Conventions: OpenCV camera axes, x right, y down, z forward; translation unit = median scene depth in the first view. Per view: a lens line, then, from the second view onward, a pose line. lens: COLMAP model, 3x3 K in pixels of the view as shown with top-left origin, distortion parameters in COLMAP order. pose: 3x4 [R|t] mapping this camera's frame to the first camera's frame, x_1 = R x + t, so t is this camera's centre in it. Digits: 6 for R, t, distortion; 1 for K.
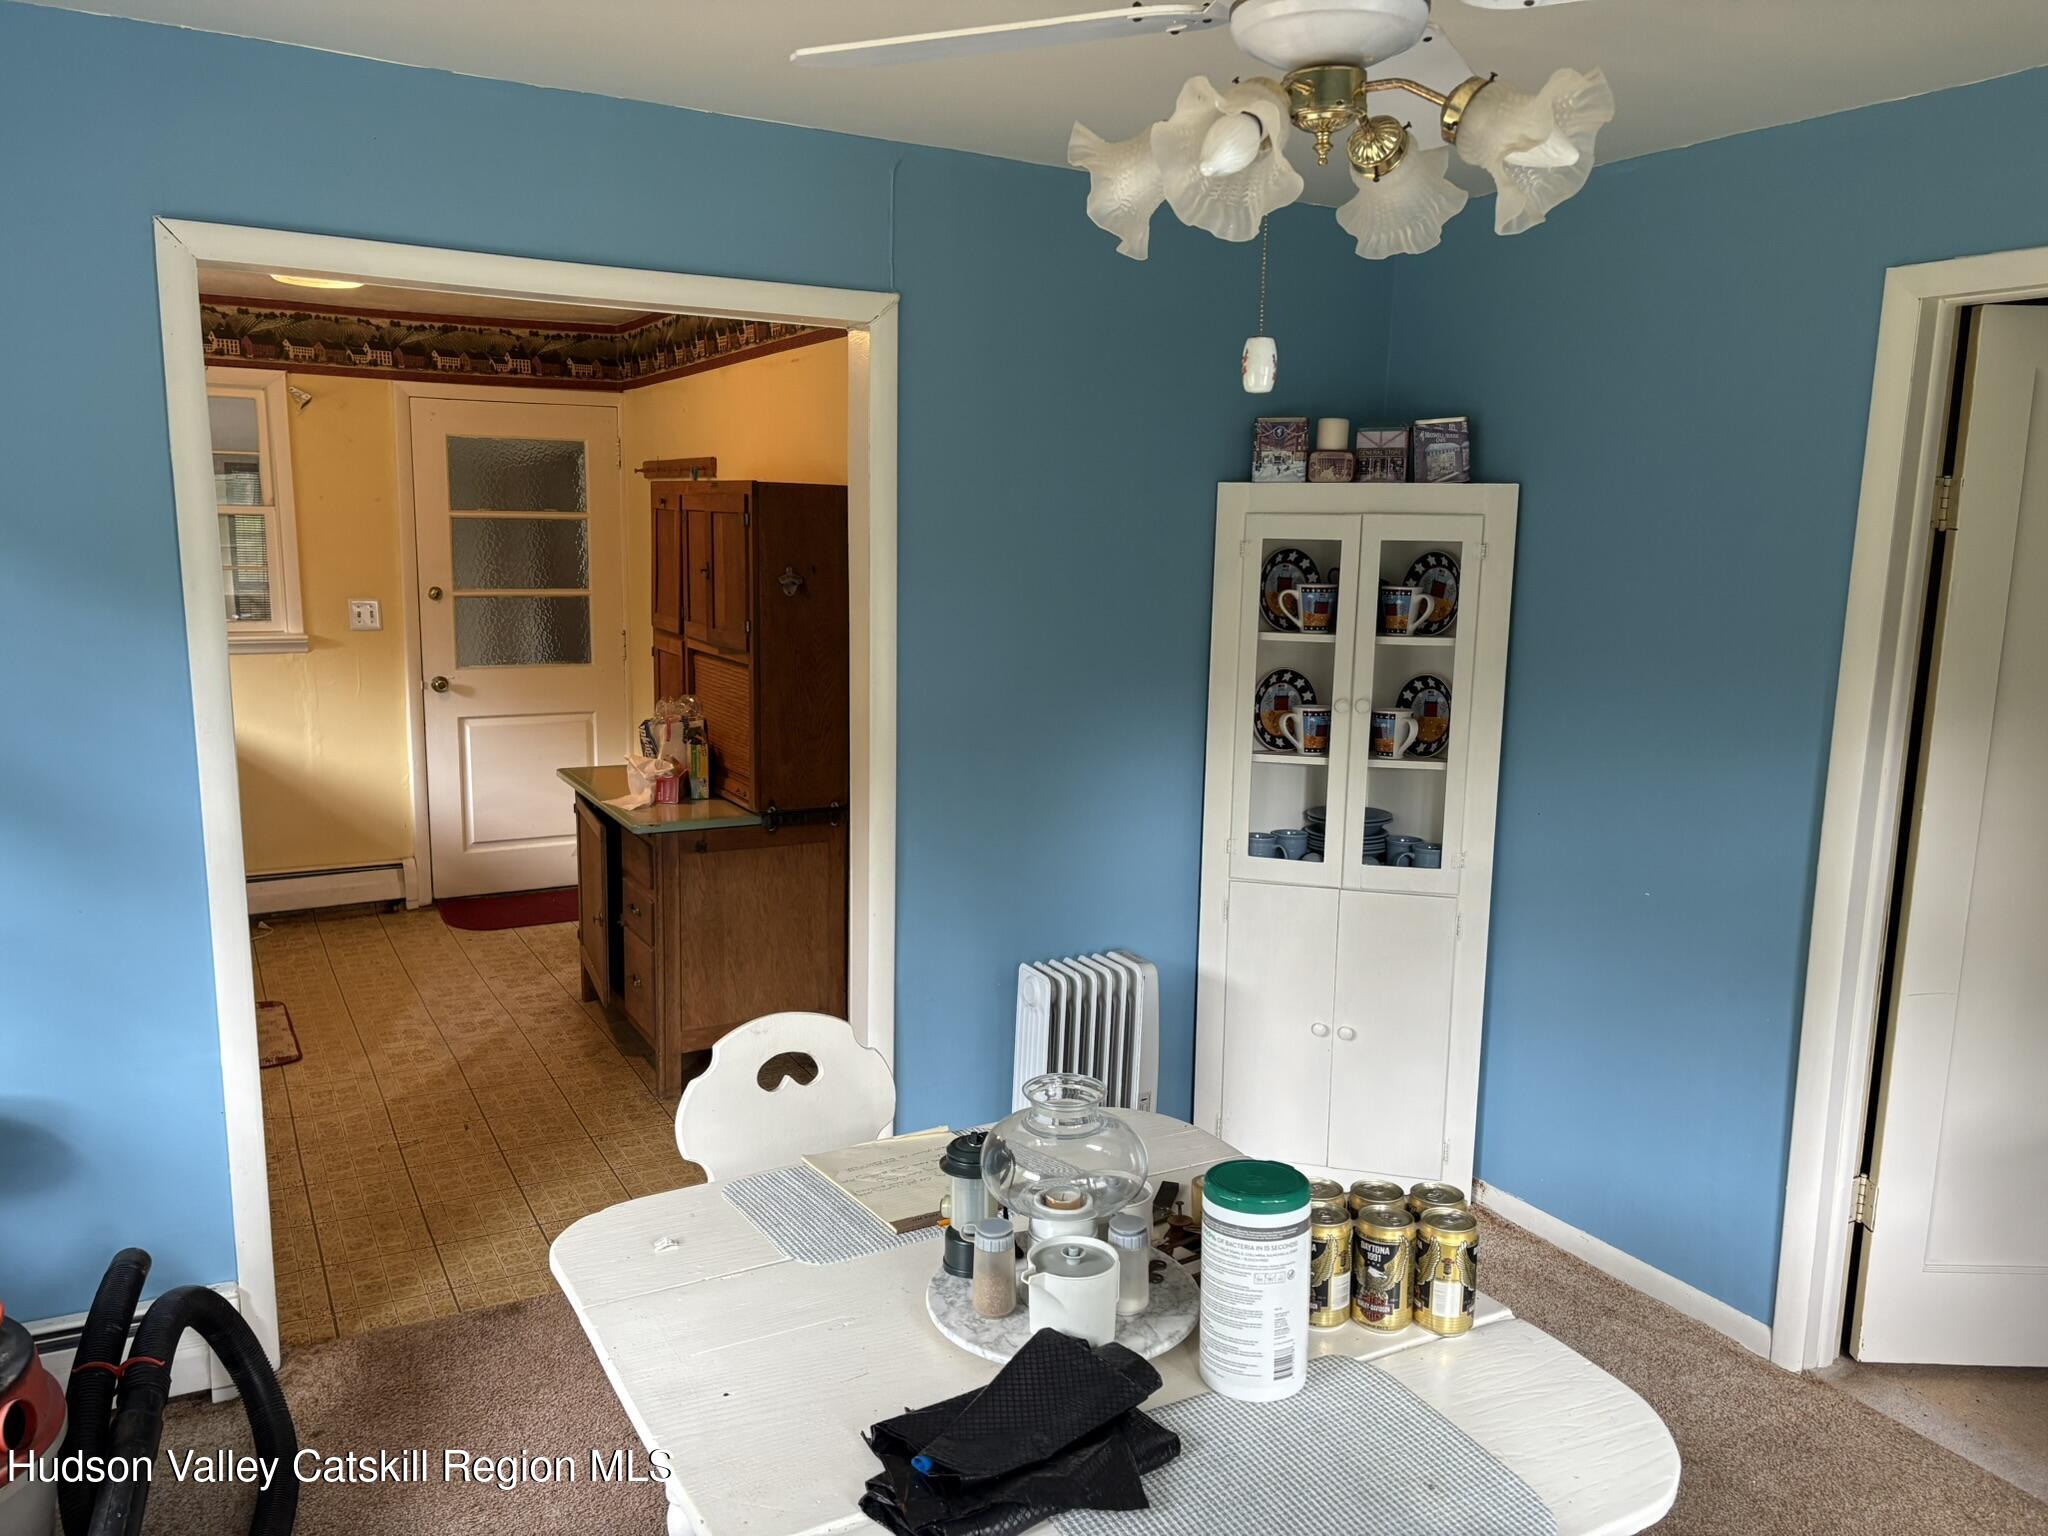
lens RADIAL K [[1525.6, 0, 1038.0], [0, 1525.6, 770.7], [0, 0, 1]] dist [0.025190, -0.013382]
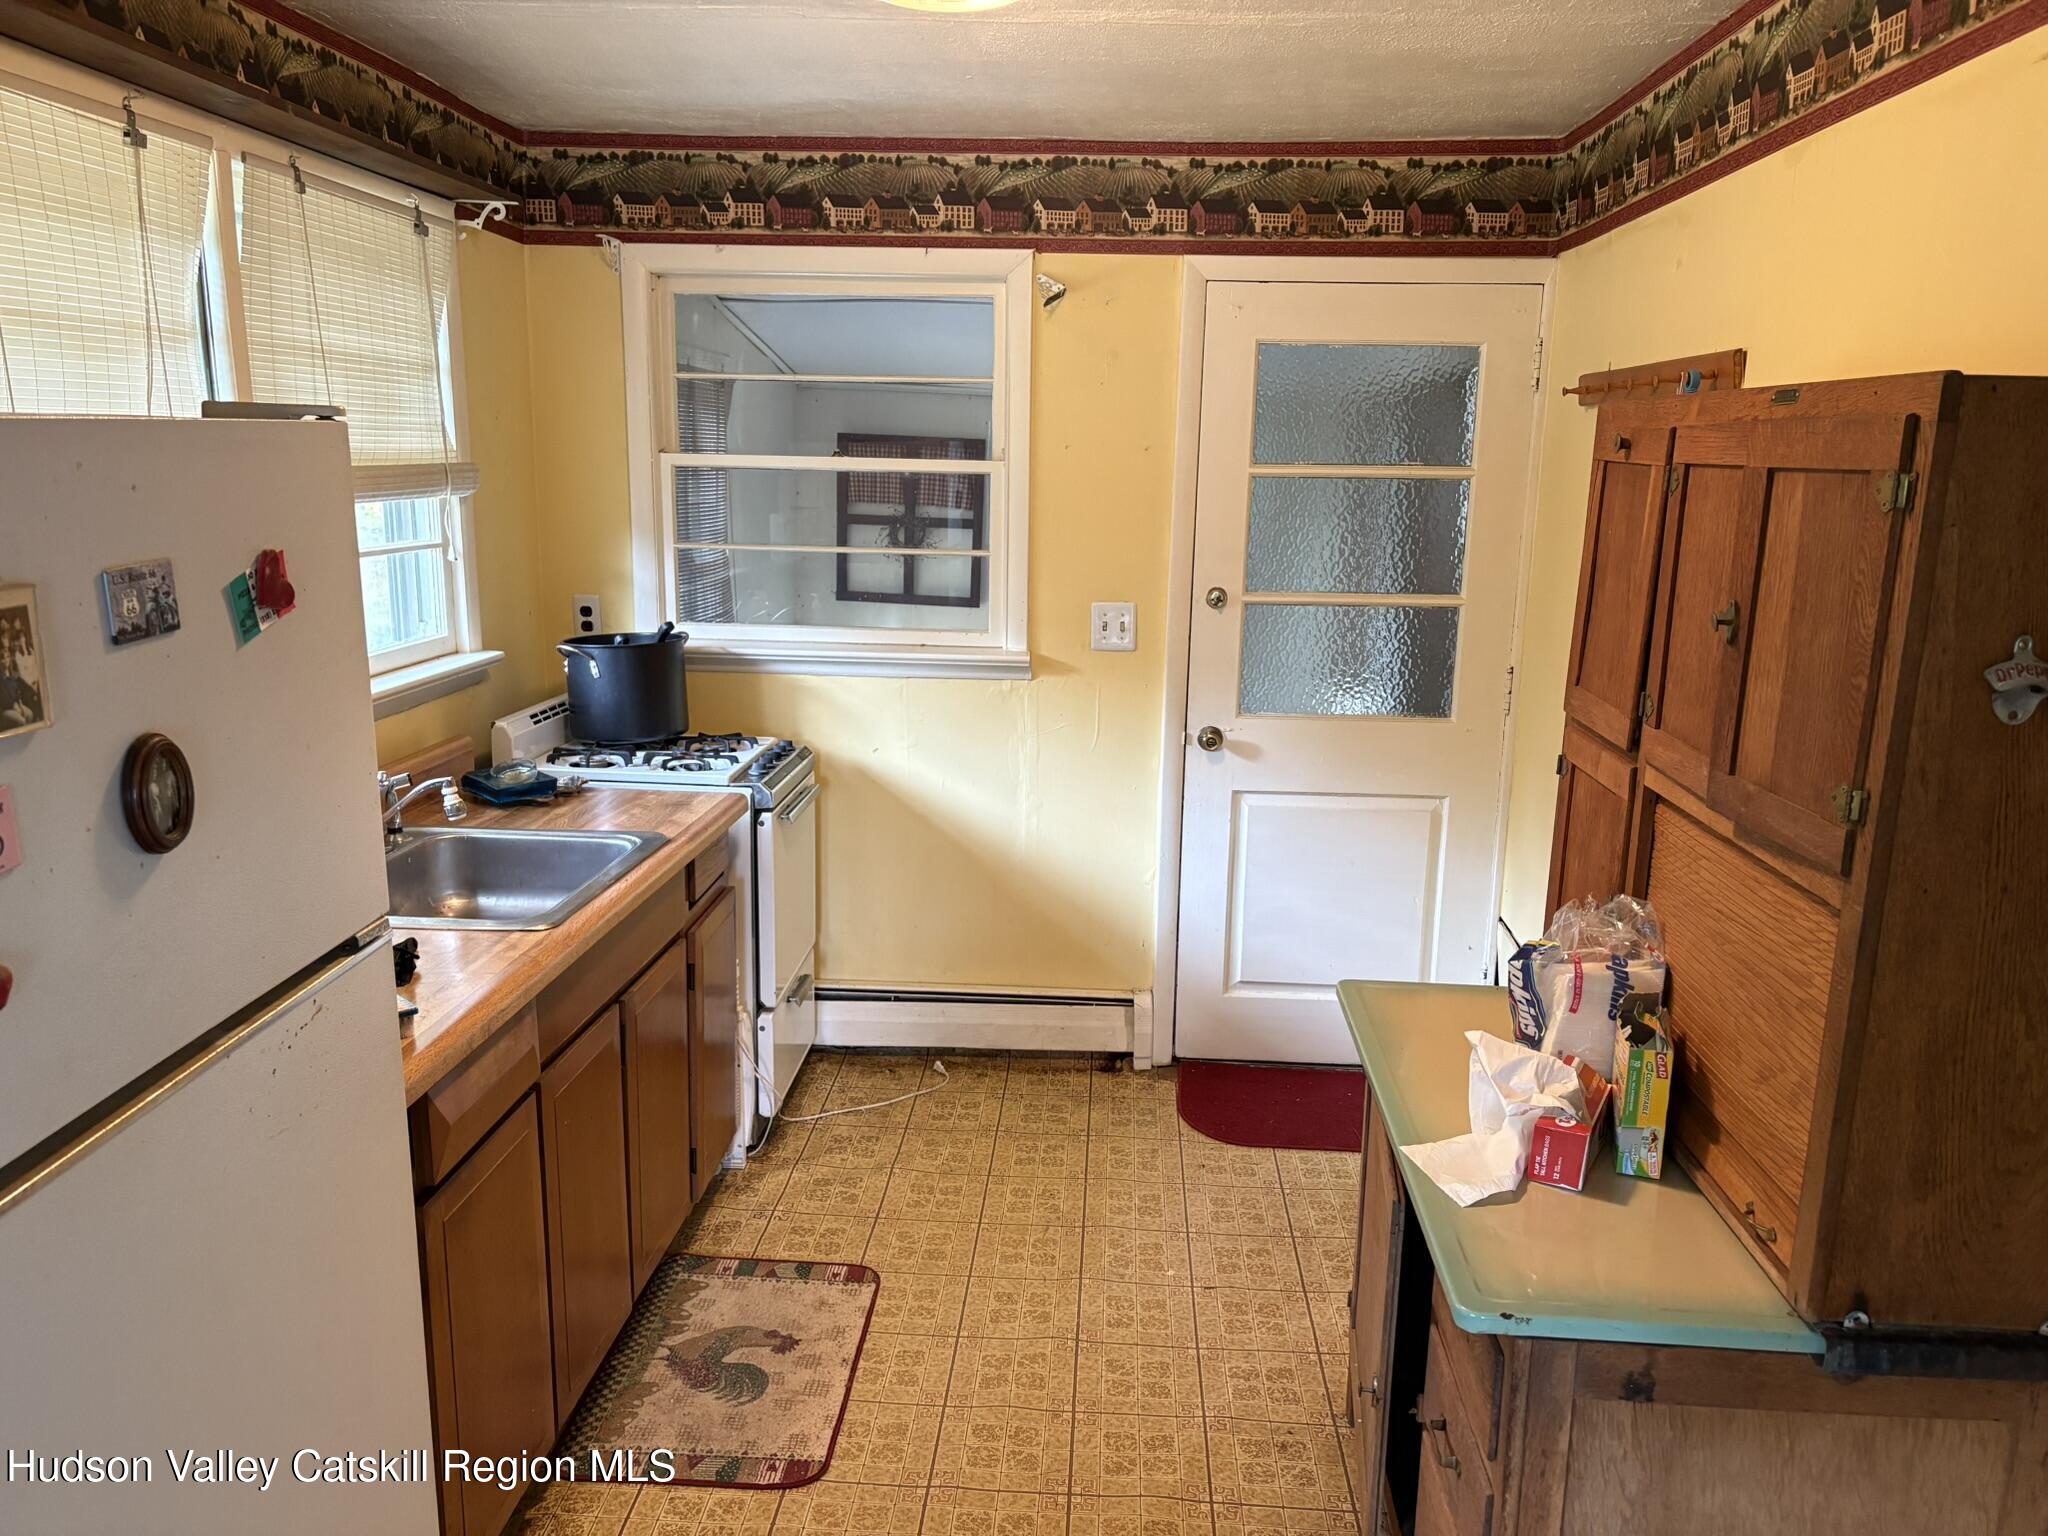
lens RADIAL K [[1525.6, 0, 1025.9], [0, 1525.6, 787.0], [0, 0, 1]] dist [0.025190, -0.013382]
pose [[0.838031, 0.113866, -0.533609, -0.119182], [-0.092002, 0.993468, 0.067507, -0.076810], [0.537810, -0.007480, 0.843033, 0.445942]]
